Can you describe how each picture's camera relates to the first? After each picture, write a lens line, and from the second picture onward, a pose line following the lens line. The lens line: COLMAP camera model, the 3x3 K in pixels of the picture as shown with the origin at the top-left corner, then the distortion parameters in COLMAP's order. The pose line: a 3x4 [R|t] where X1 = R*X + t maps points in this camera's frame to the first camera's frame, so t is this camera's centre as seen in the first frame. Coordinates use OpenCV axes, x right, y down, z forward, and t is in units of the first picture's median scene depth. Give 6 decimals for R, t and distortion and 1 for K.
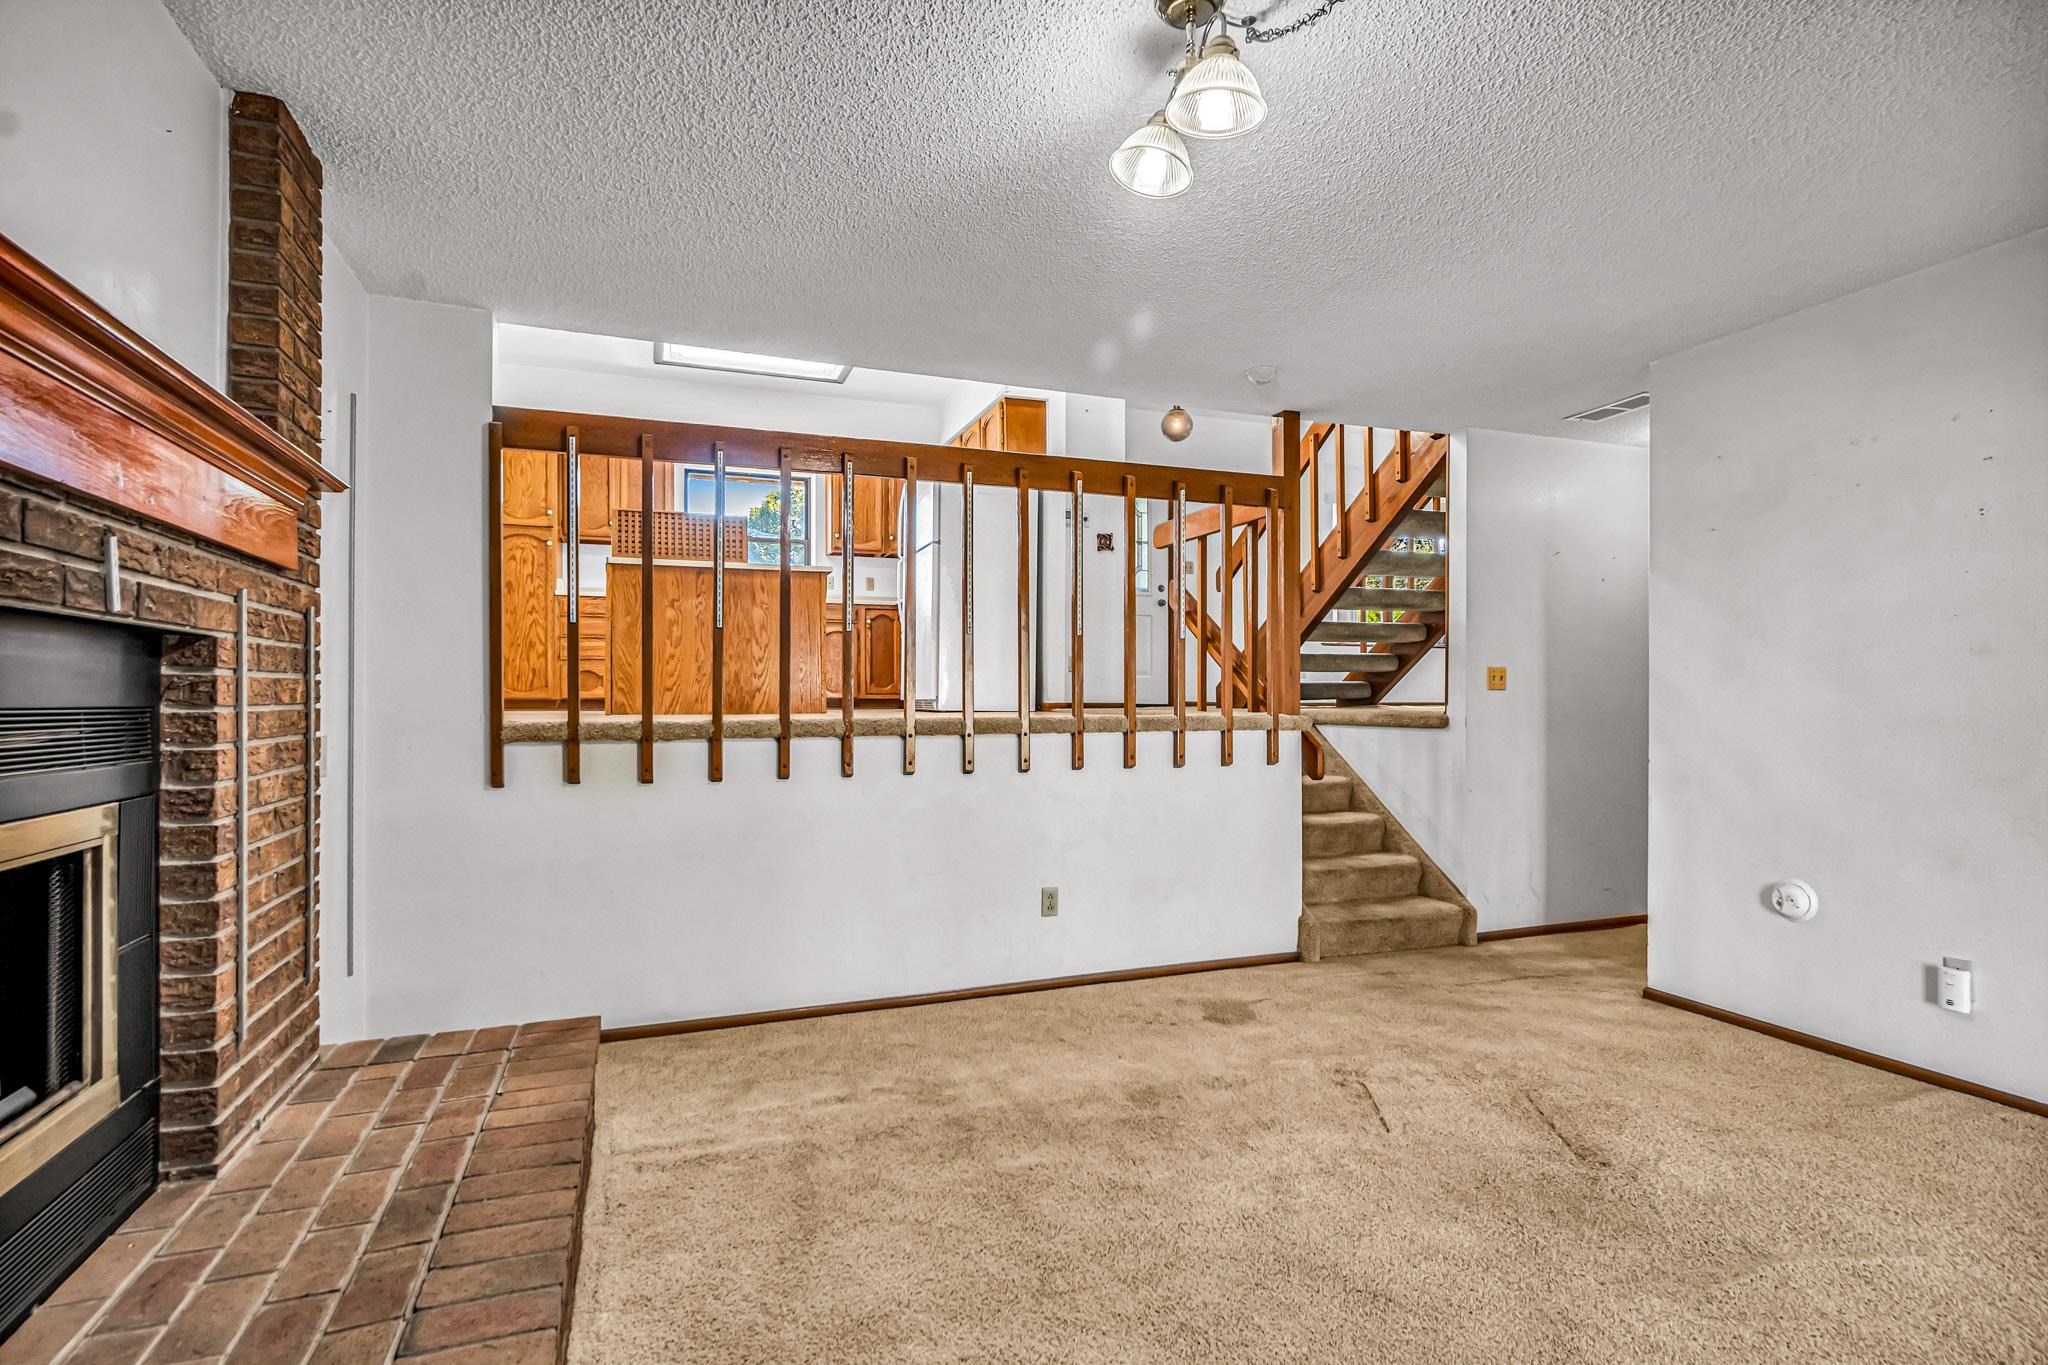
lens RADIAL K [[988.3, 0, 1010.4], [0, 988.3, 694.6], [0, 0, 1]] dist [0.002033, -0.000391]
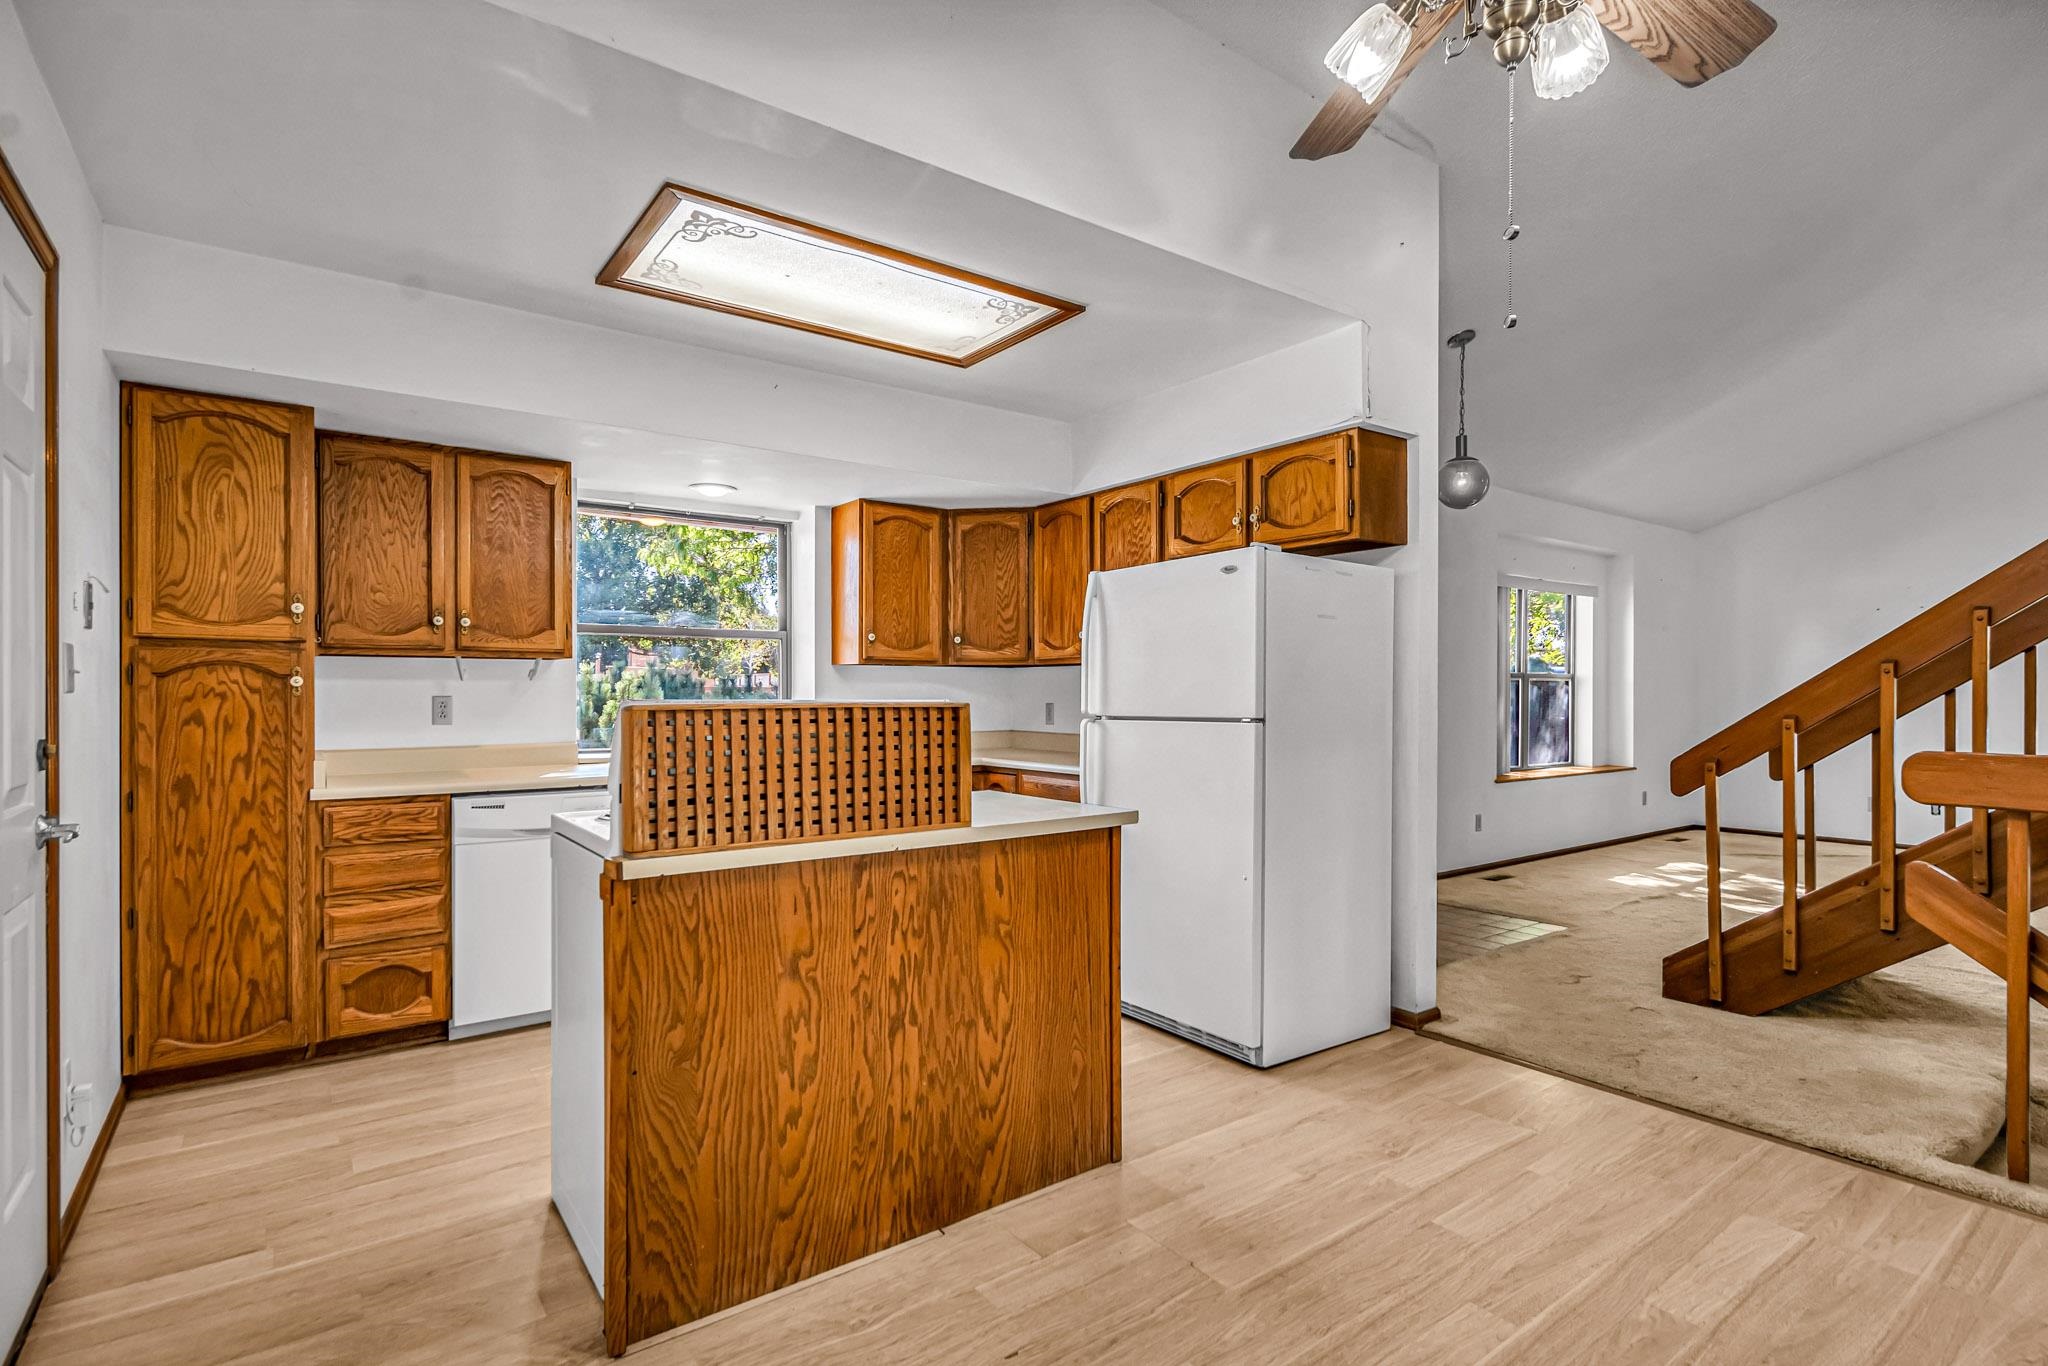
lens RADIAL K [[988.3, 0, 1019.3], [0, 988.3, 694.0], [0, 0, 1]] dist [0.002033, -0.000391]
pose [[0.960172, 0.001745, 0.279405, -0.312420], [-0.002625, 0.999993, 0.002775, -0.162852], [-0.279399, -0.003398, 0.960169, 0.550977]]
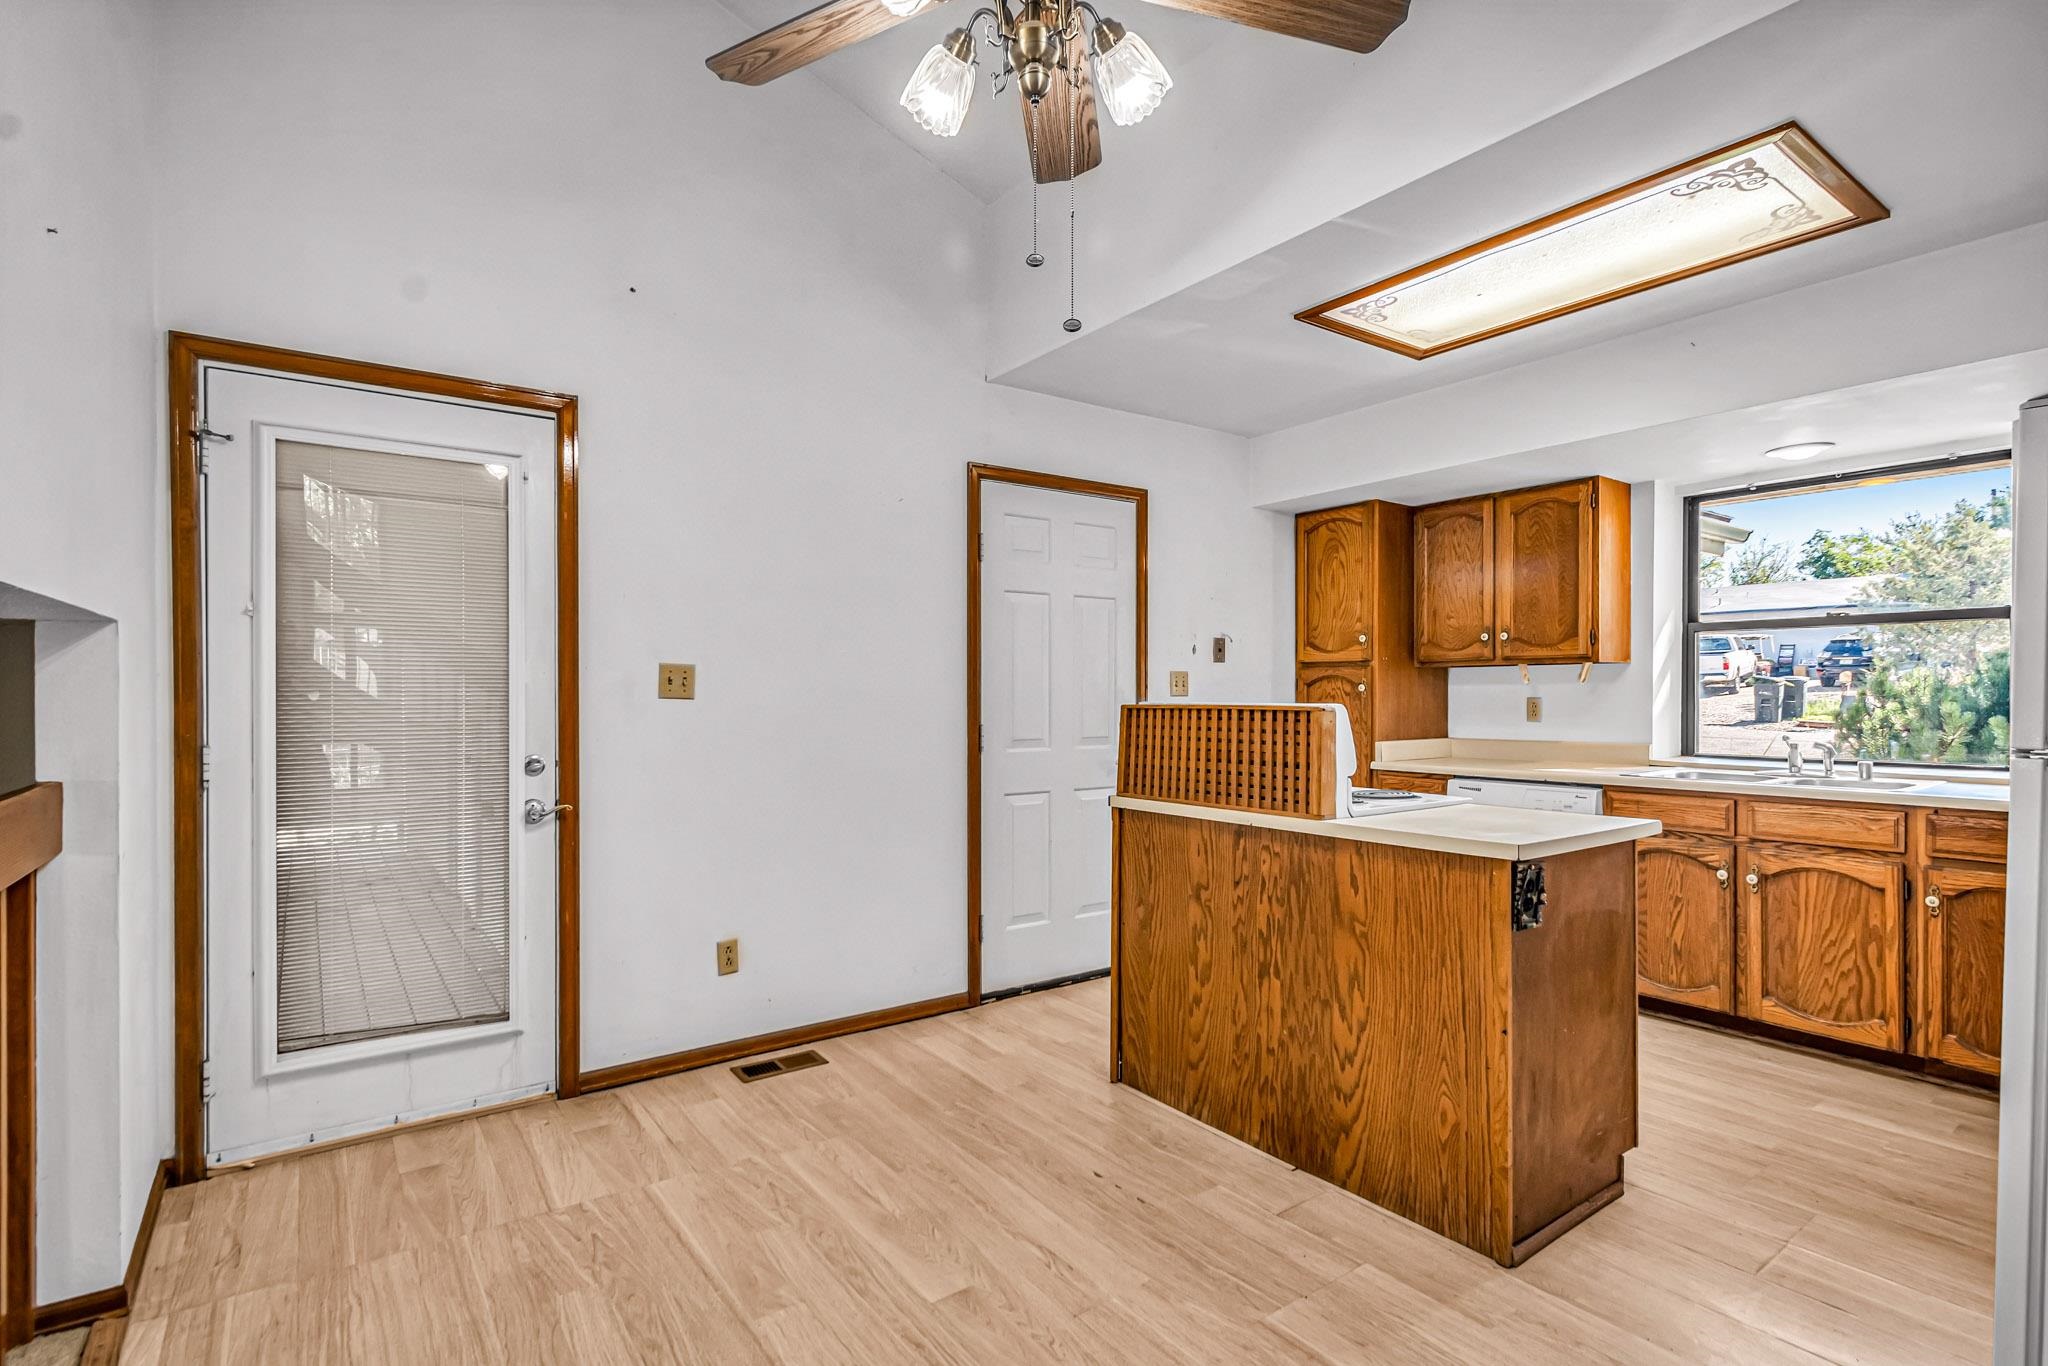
lens RADIAL K [[988.3, 0, 1008.8], [0, 988.3, 695.7], [0, 0, 1]] dist [0.002033, -0.000391]
pose [[0.260966, 0.002197, -0.965345, 0.091006], [0.004861, 0.999982, 0.003590, -0.164838], [0.965336, -0.005629, 0.260951, 0.672219]]
